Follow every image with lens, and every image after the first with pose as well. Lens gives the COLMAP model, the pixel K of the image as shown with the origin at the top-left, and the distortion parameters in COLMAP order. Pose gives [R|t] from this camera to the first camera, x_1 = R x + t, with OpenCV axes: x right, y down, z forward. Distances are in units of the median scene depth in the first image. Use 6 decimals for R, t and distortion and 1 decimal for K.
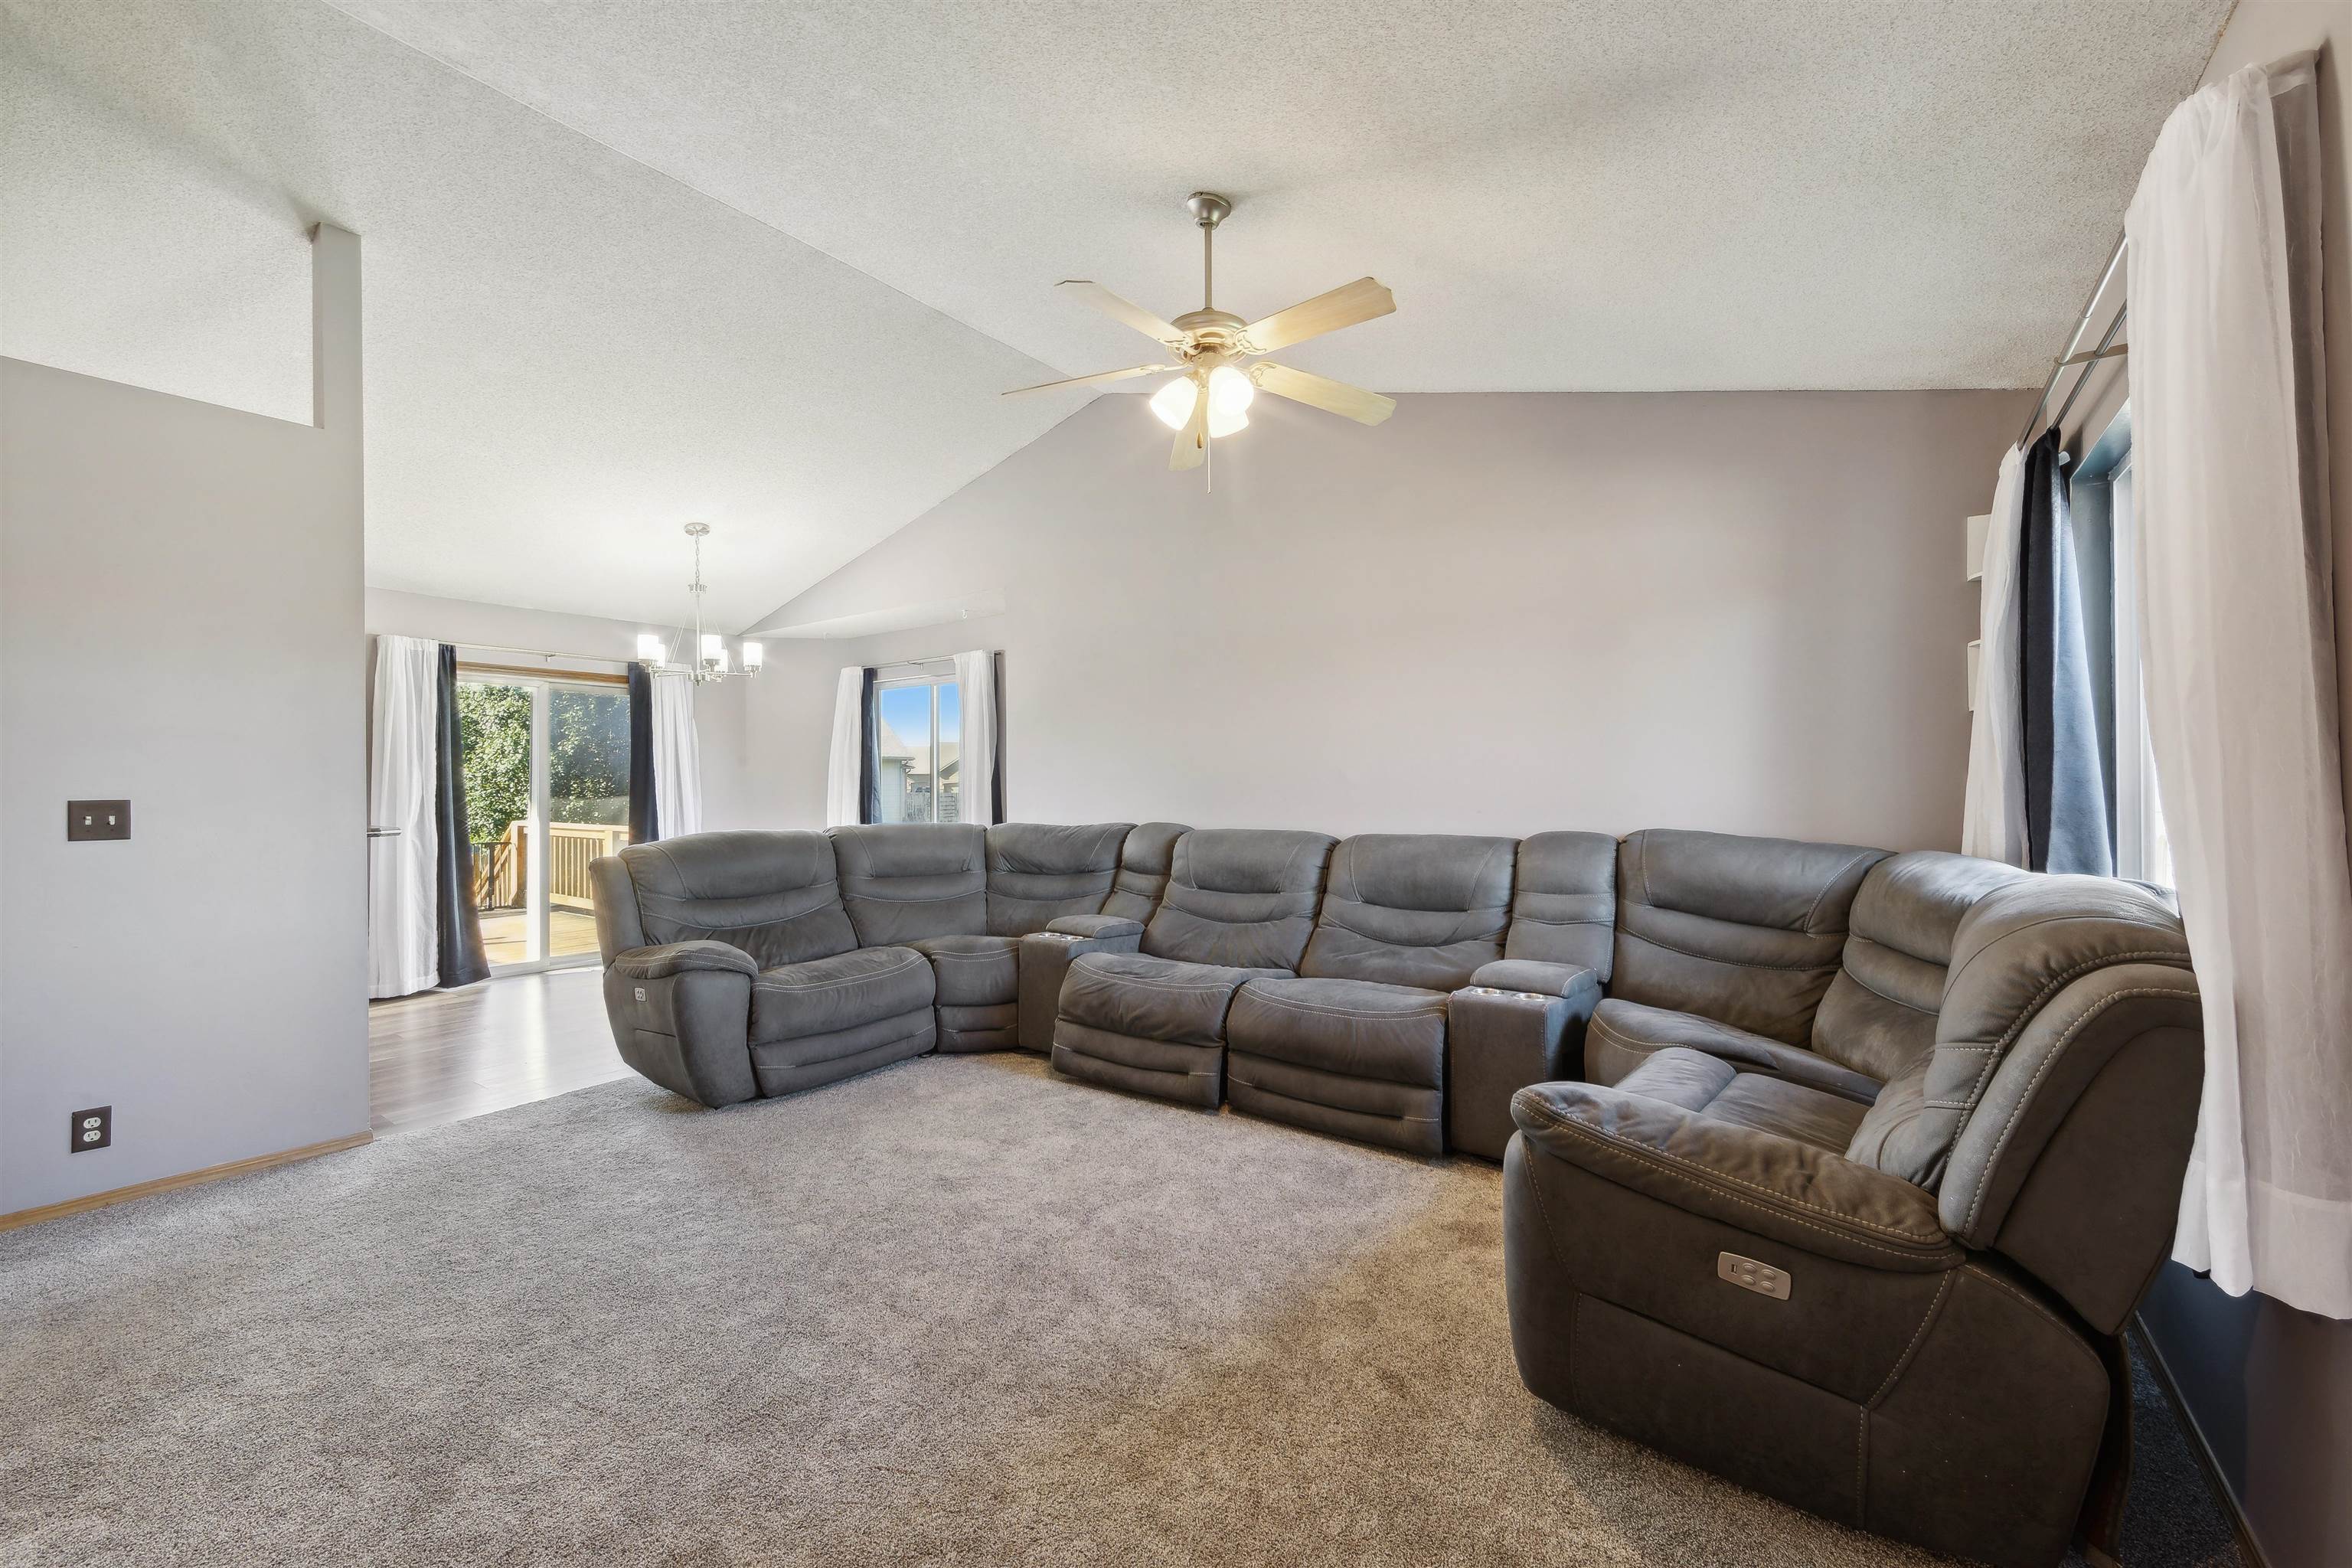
lens RADIAL K [[937.1, 0, 1190.0], [0, 937.1, 783.4], [0, 0, 1]] dist [0.000316, -0.000719]
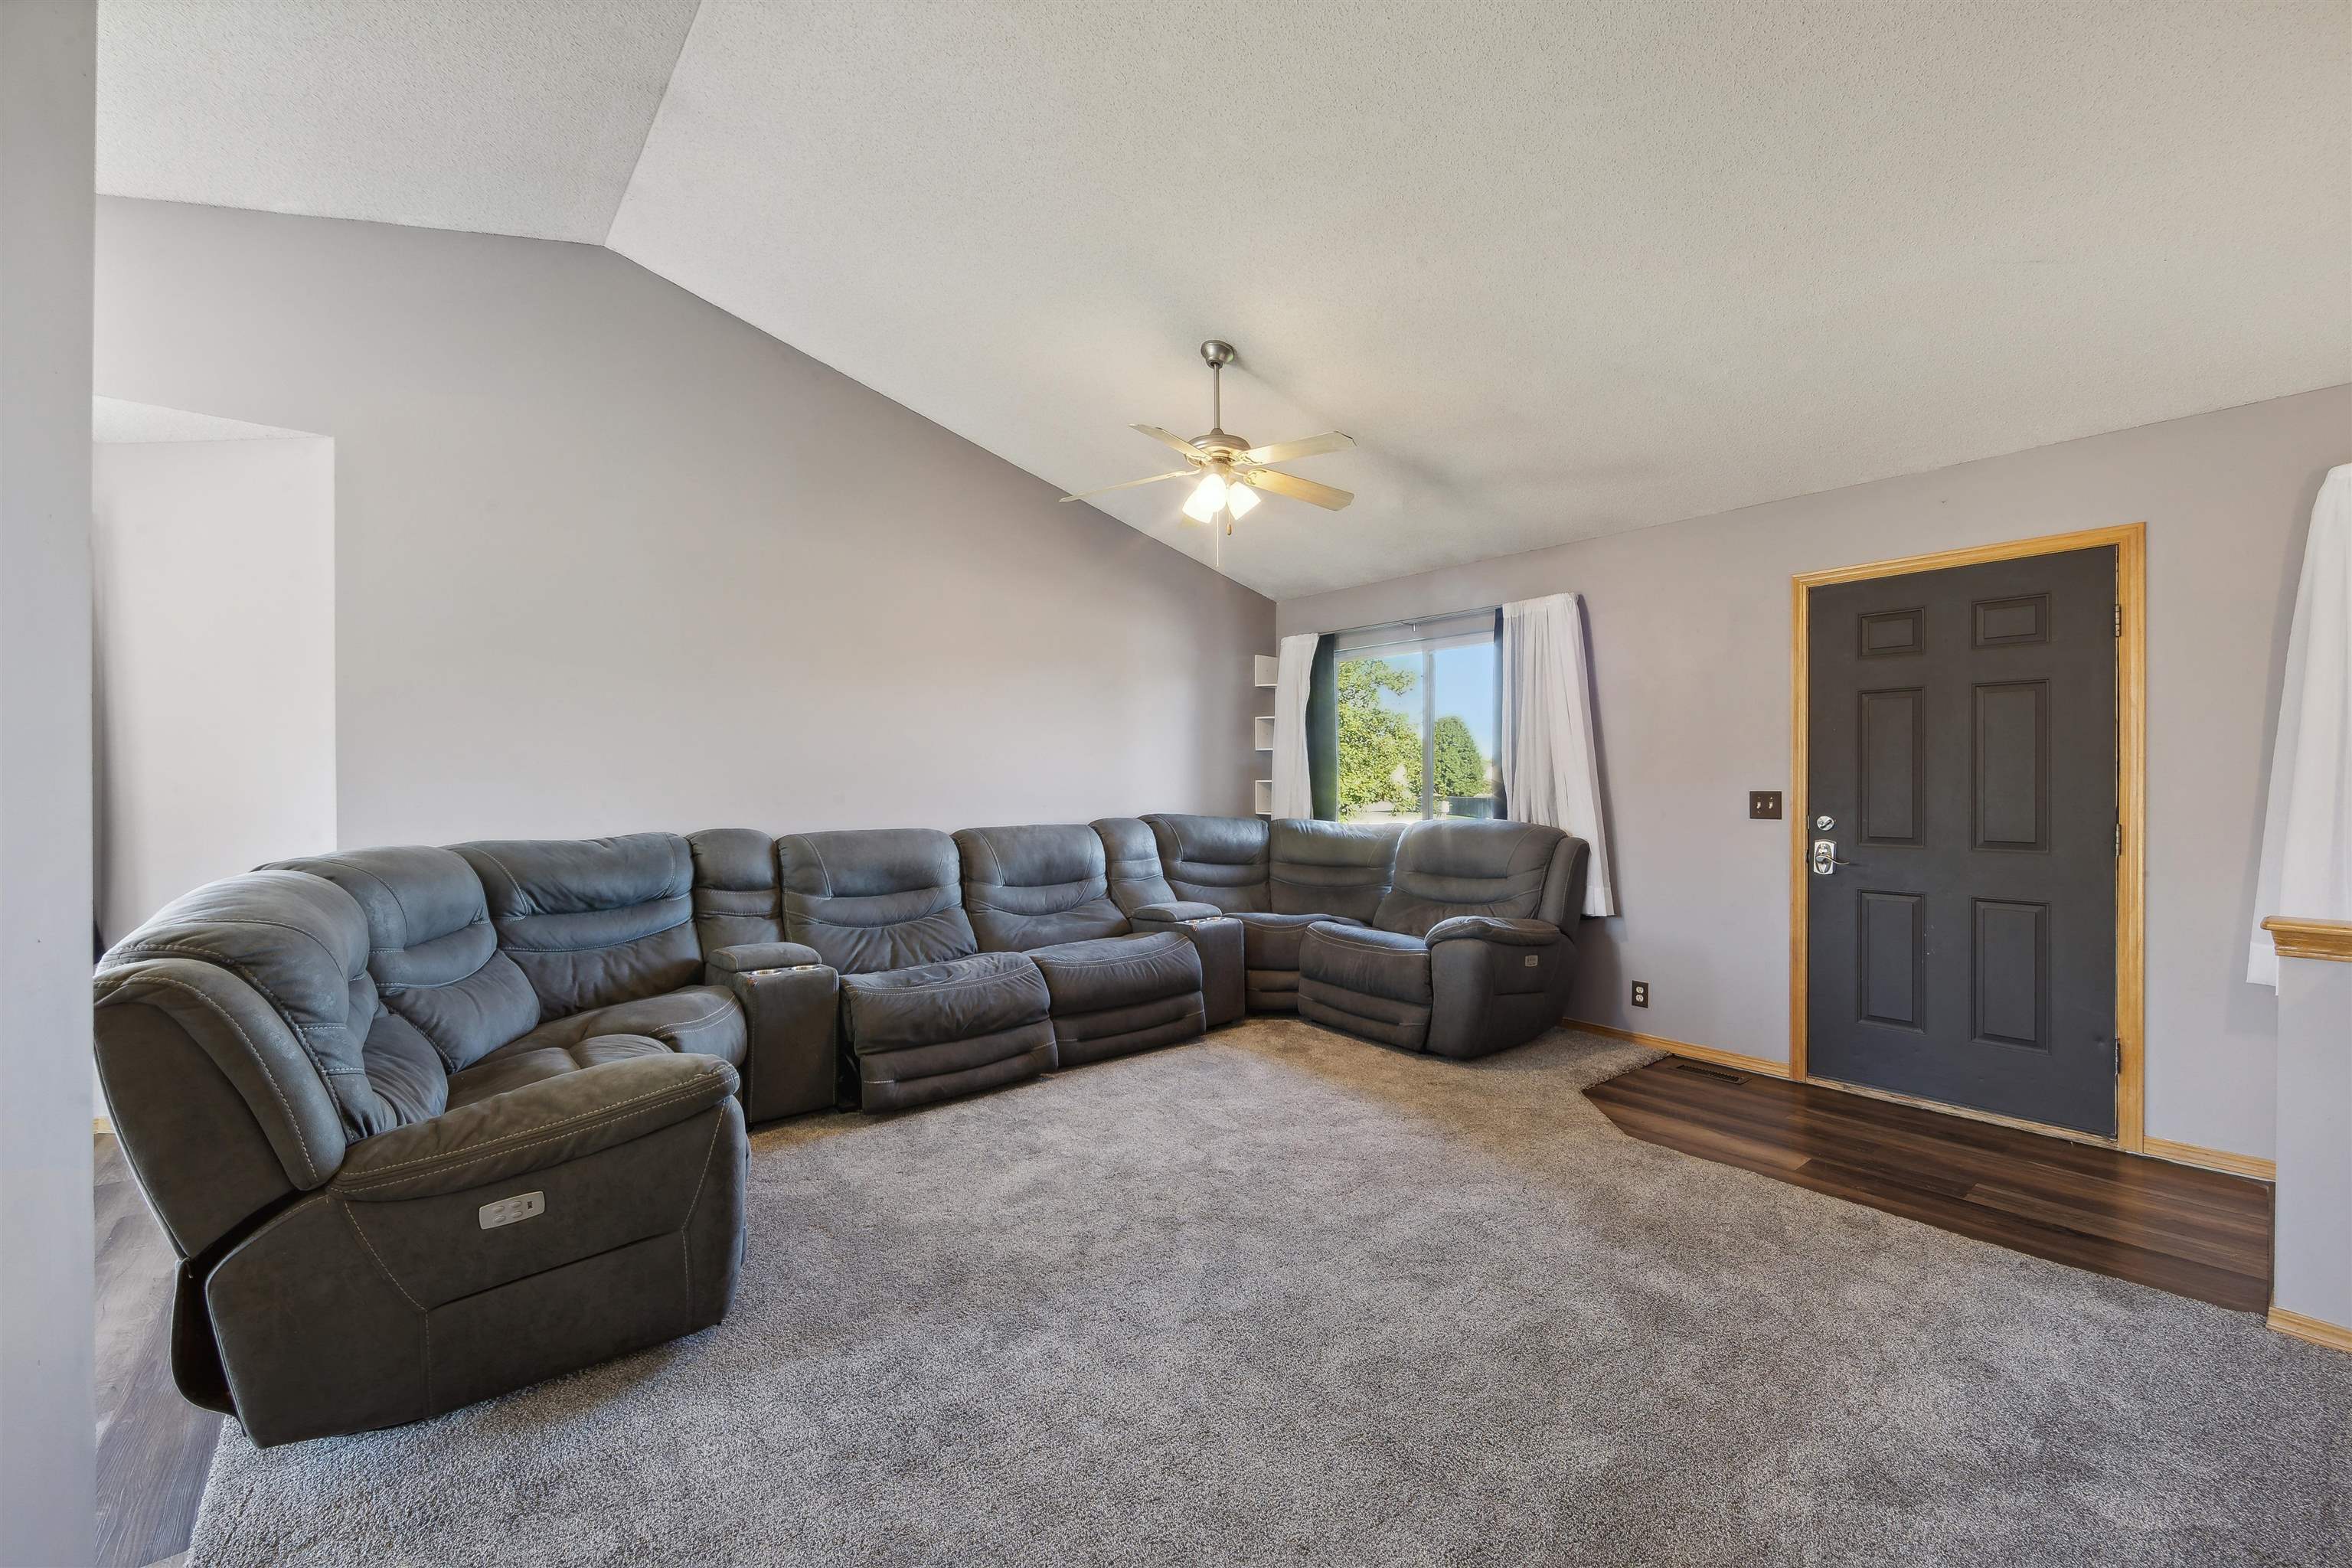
lens RADIAL K [[942.1, 0, 1186.2], [0, 942.1, 785.2], [0, 0, 1]] dist [0.000778, -0.000491]
pose [[0.241393, 0.005676, 0.970411, -0.944010], [-0.004760, 0.999978, -0.004665, 0.007017], [-0.970416, -0.003493, 0.241415, 0.526323]]
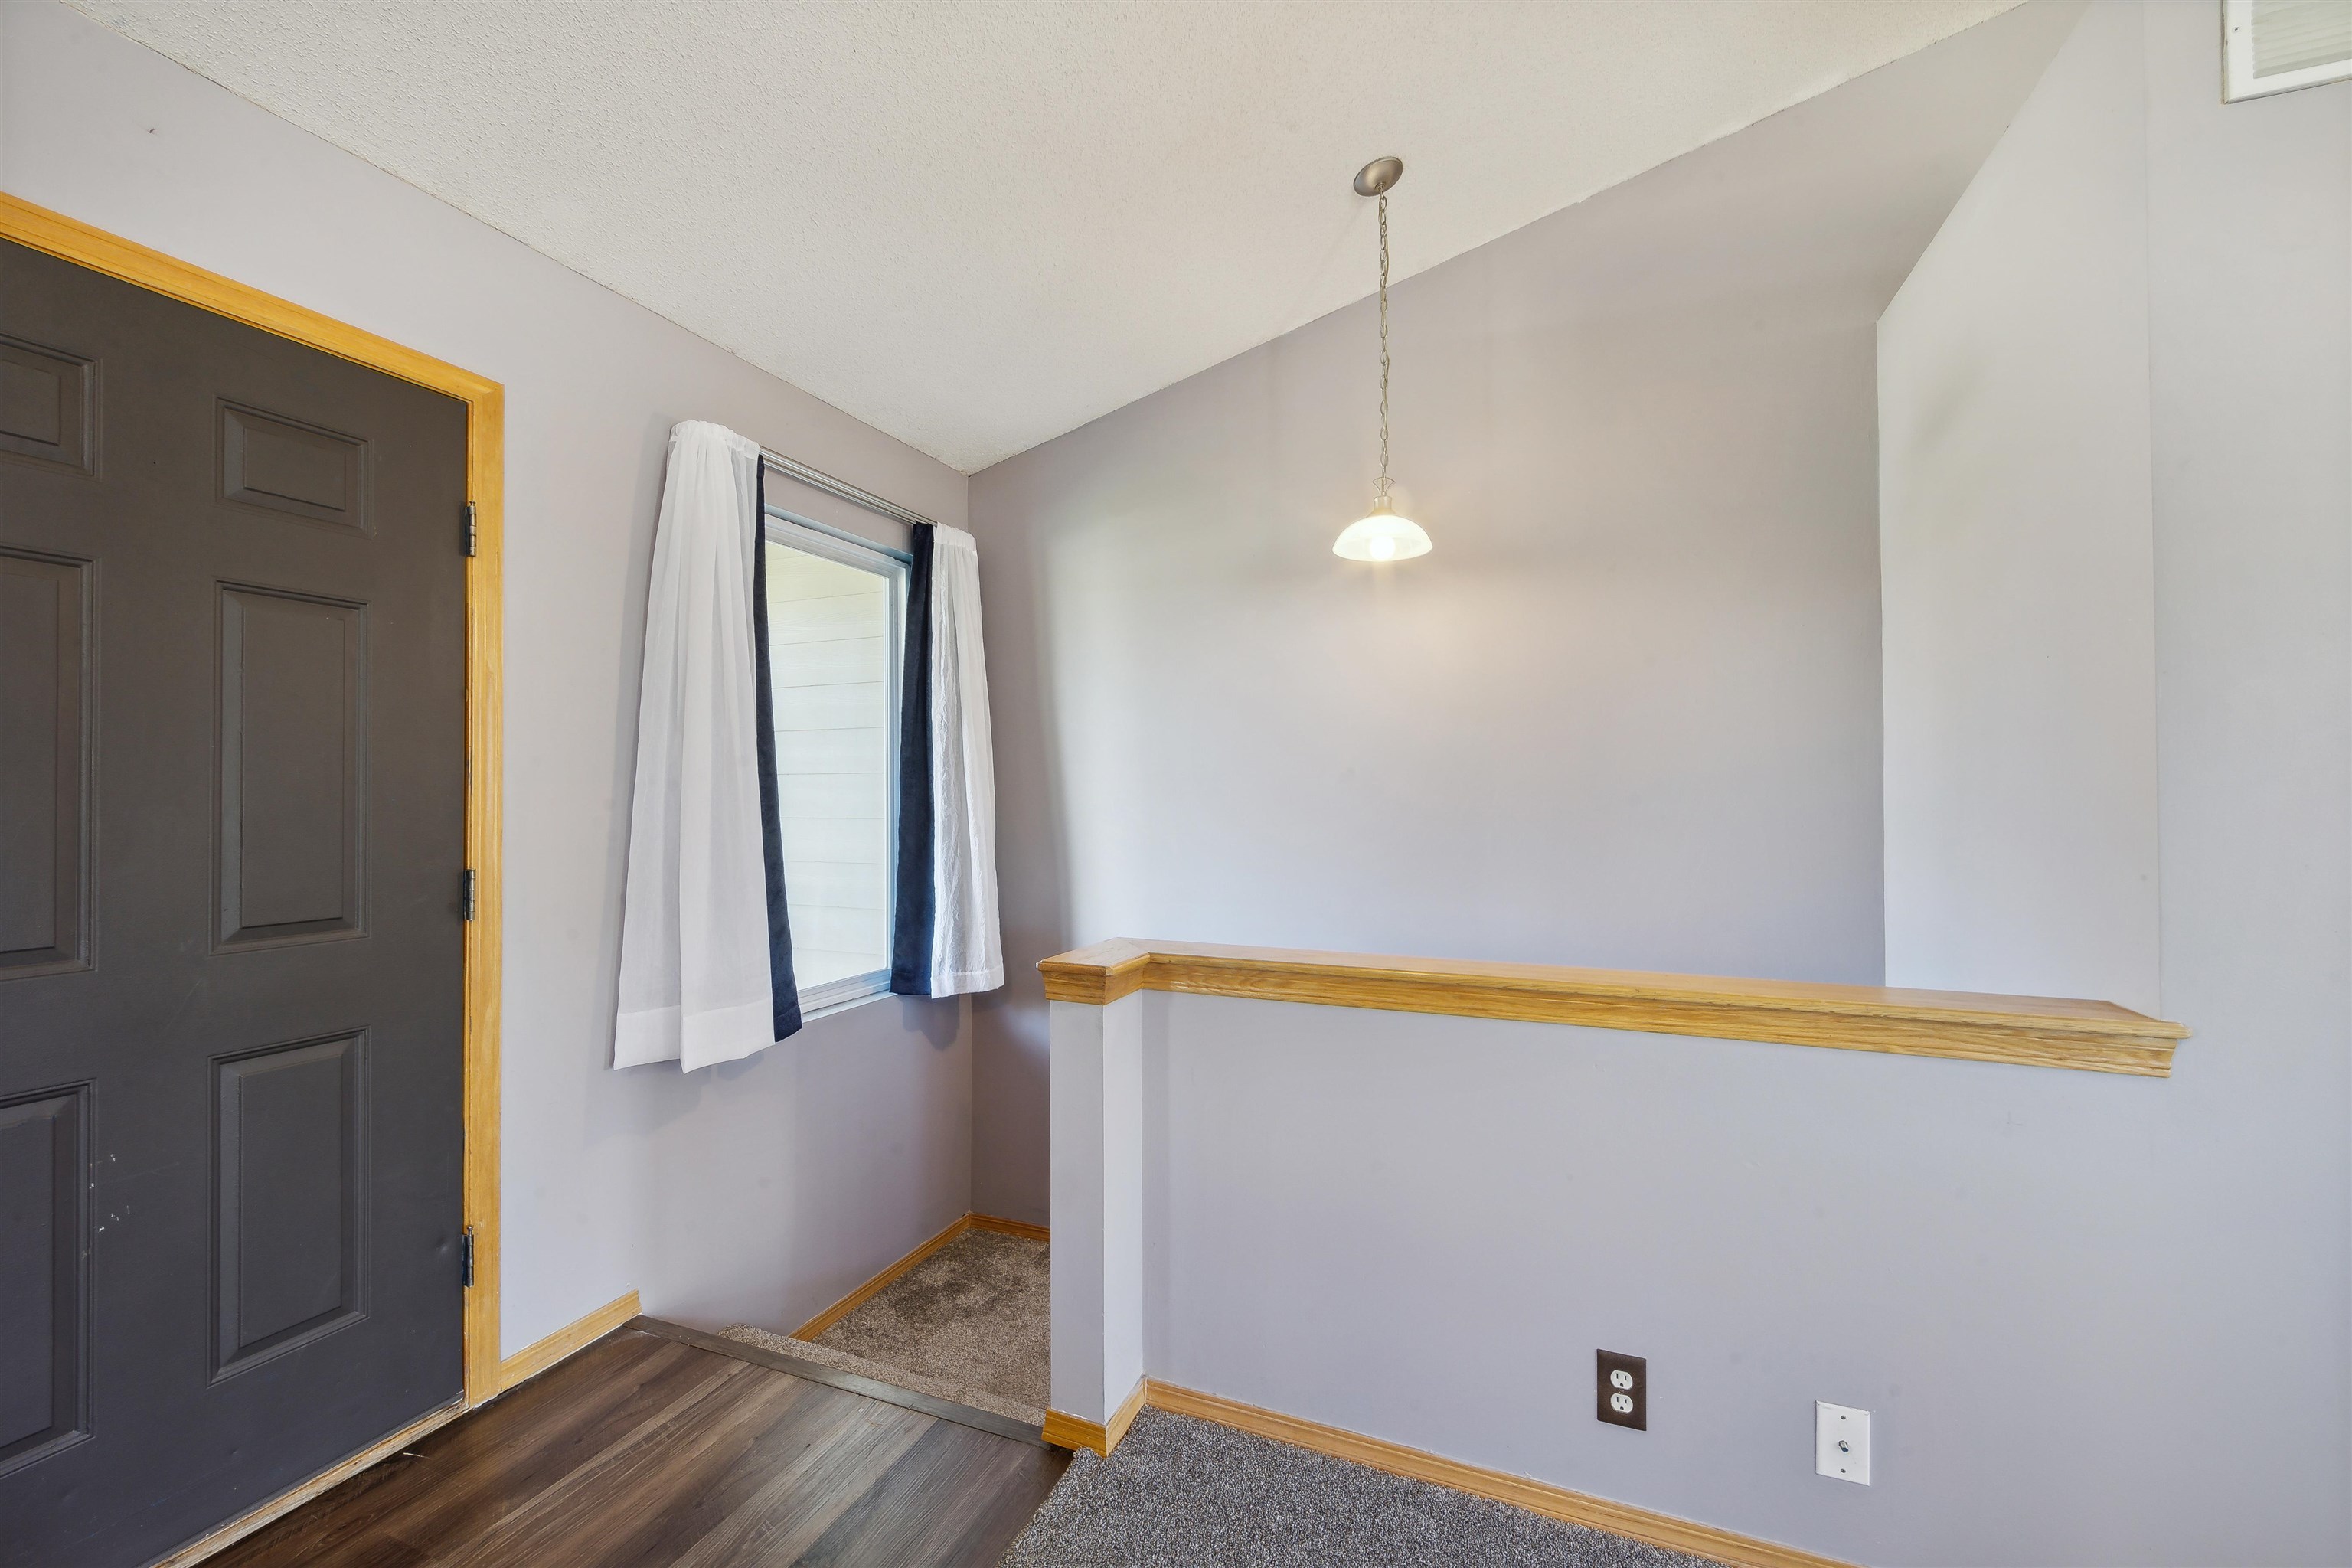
lens RADIAL K [[942.1, 0, 1186.2], [0, 942.1, 785.2], [0, 0, 1]] dist [0.000778, -0.000491]
pose [[-0.972925, 0.003300, -0.231099, -0.591300], [0.006336, 0.999903, -0.012396, 0.003035], [0.231036, -0.013525, -0.972851, 0.515823]]
